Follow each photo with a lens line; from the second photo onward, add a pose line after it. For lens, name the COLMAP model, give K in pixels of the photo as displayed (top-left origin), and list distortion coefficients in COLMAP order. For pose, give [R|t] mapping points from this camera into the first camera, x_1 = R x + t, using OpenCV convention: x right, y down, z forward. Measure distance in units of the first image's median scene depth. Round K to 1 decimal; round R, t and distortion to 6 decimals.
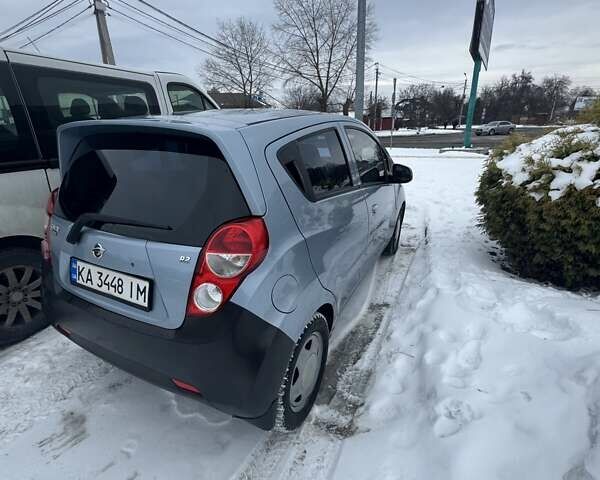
lens RADIAL K [[319.3, 0, 300.7], [0, 319.3, 241.4], [0, 0, 1]] dist [0.001984, 0.000198]
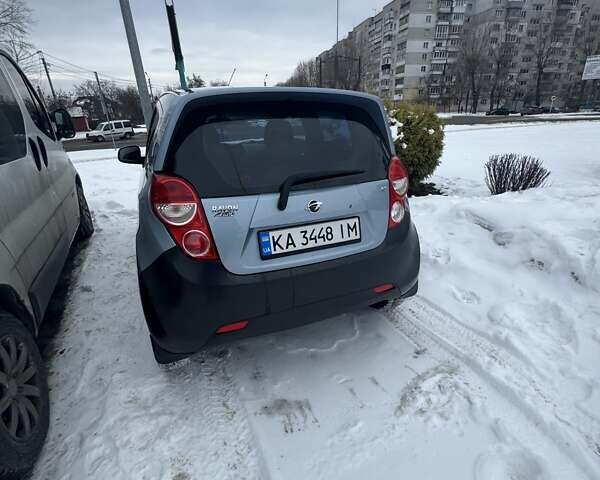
lens RADIAL K [[319.3, 0, 300.3], [0, 319.3, 239.0], [0, 0, 1]] dist [0.001984, 0.000198]
pose [[0.644105, -0.288022, 0.708641, -1.395995], [0.291380, 0.948943, 0.120847, -0.010400], [-0.707267, 0.128645, 0.695143, 0.266738]]
